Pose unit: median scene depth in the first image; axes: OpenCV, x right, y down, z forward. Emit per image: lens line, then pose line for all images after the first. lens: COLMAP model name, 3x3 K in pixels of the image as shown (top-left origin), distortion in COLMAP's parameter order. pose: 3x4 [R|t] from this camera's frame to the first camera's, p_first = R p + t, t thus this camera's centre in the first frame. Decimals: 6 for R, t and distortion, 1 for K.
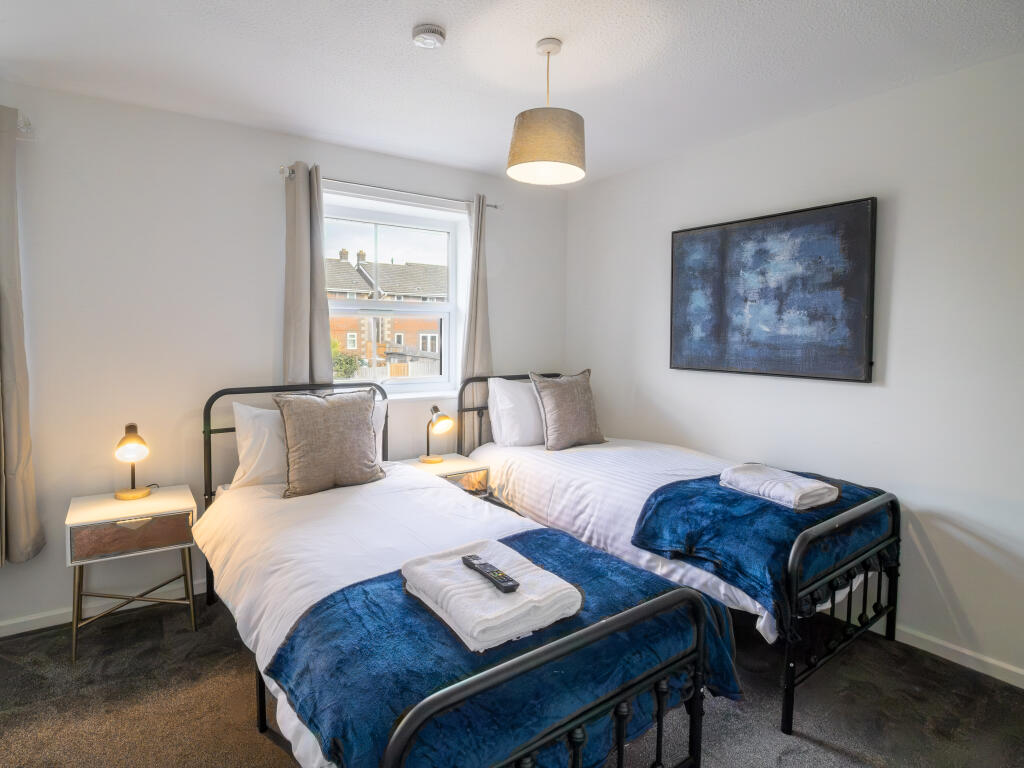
lens RADIAL K [[575.9, 0, 511.2], [0, 575.9, 376.2], [0, 0, 1]] dist [-0.014656, -0.004399]
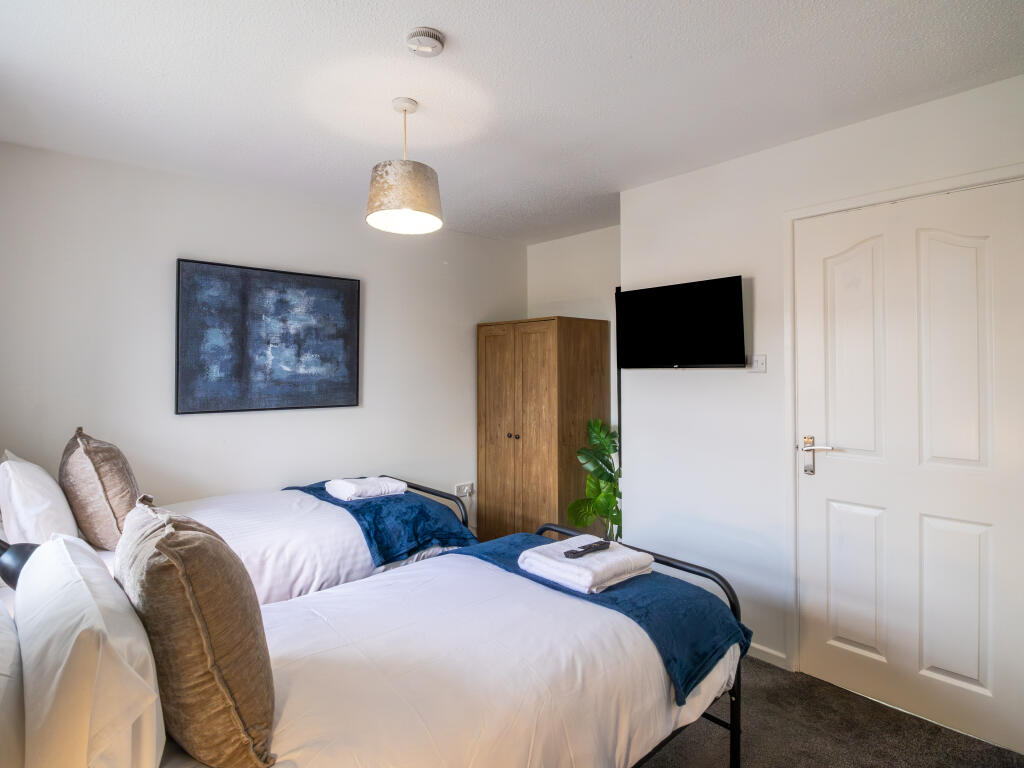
lens RADIAL K [[517.4, 0, 513.2], [0, 517.4, 378.3], [0, 0, 1]] dist [0.000770, -0.000016]
pose [[-0.125845, -0.021298, 0.991821, -0.640487], [0.077276, 0.996521, 0.031204, -0.060504], [-0.989036, 0.080571, -0.123761, 0.676708]]
